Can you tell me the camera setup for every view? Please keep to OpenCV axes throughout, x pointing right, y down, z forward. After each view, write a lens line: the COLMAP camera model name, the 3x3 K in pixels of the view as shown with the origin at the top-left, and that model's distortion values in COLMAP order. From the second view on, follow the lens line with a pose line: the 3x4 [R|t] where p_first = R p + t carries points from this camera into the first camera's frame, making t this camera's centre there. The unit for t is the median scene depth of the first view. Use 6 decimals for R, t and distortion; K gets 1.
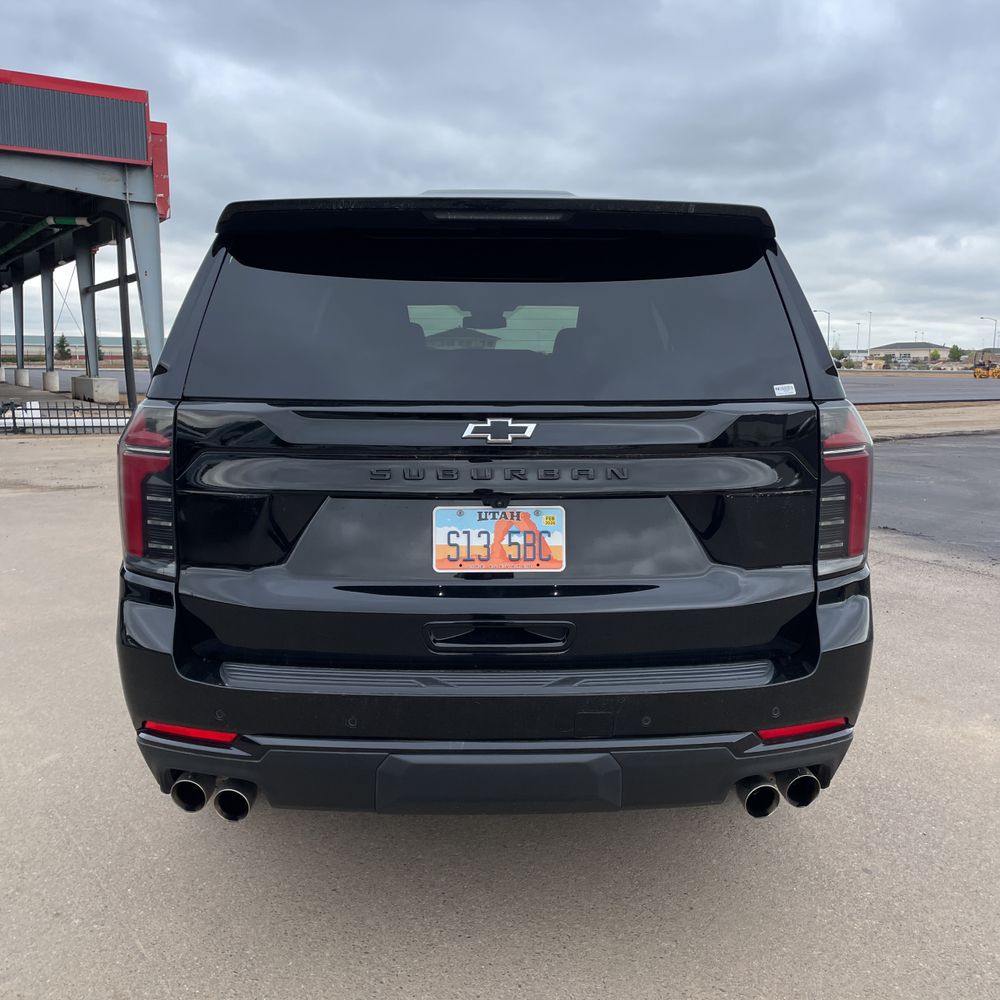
lens RADIAL K [[1009.9, 0, 518.8], [0, 1009.9, 509.6], [0, 0, 1]] dist [0.099539, -0.136126]
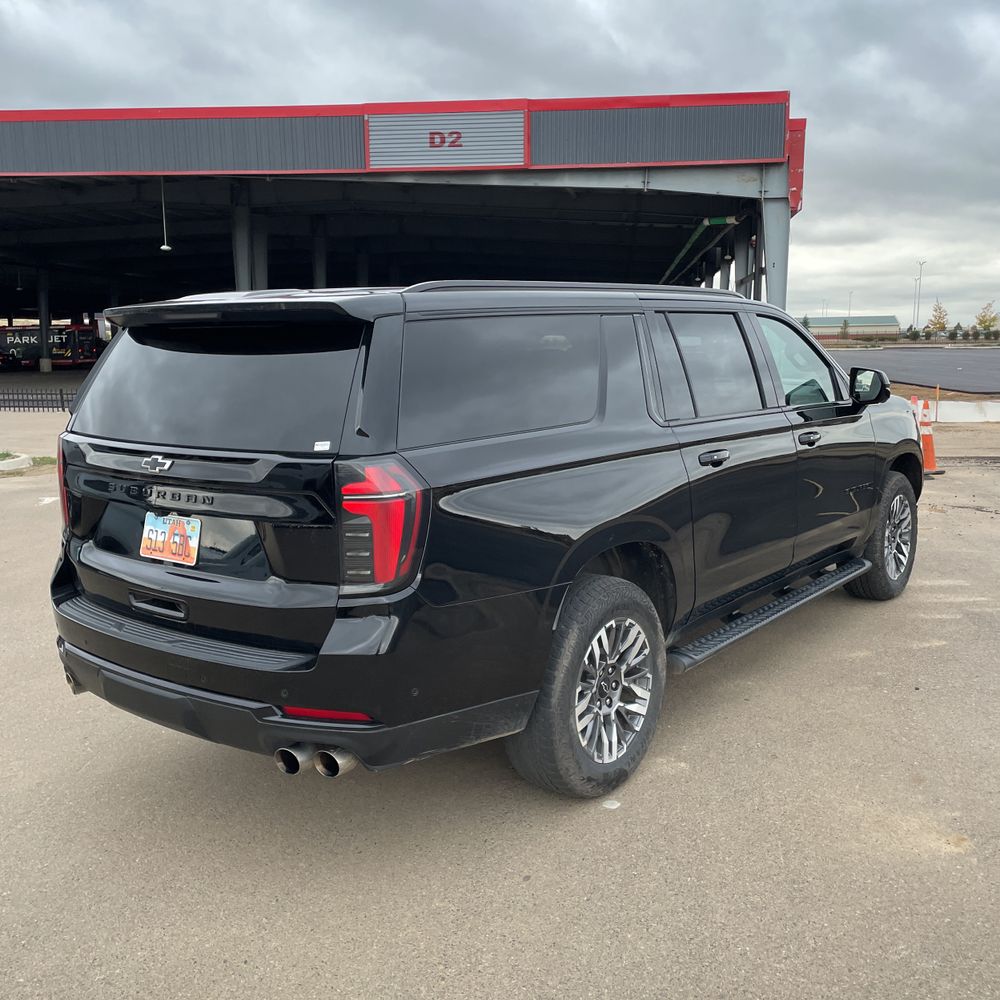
lens RADIAL K [[1019.4, 0, 517.3], [0, 1019.4, 486.1], [0, 0, 1]] dist [0.118776, -0.206784]
pose [[0.780389, 0.077770, -0.620440, 1.269329], [-0.079306, 0.996533, 0.025160, -0.120580], [0.620245, 0.029570, 0.783850, 0.145377]]
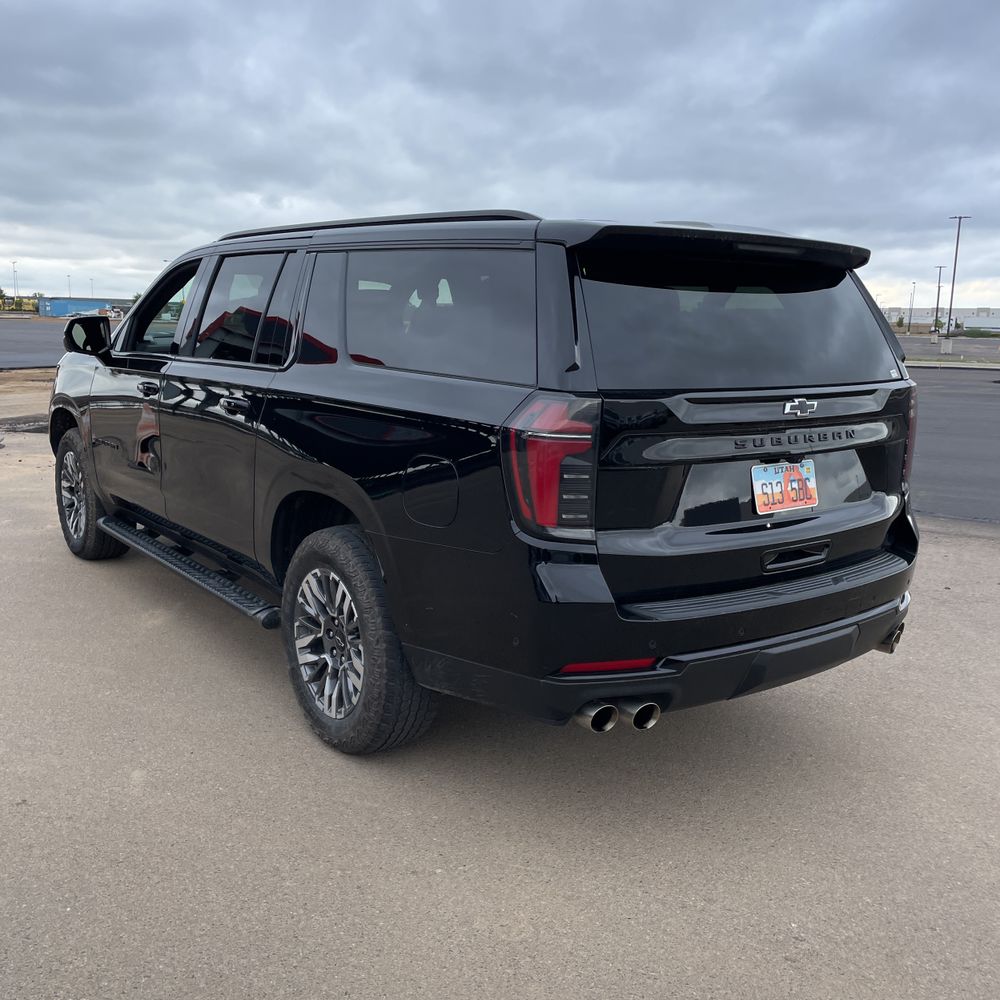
lens RADIAL K [[1009.9, 0, 518.8], [0, 1009.9, 509.6], [0, 0, 1]] dist [0.099539, -0.136126]
pose [[0.808095, -0.094019, 0.581500, -1.108874], [0.066872, 0.995441, 0.068016, -0.057232], [-0.585244, -0.016077, 0.810698, 0.089714]]
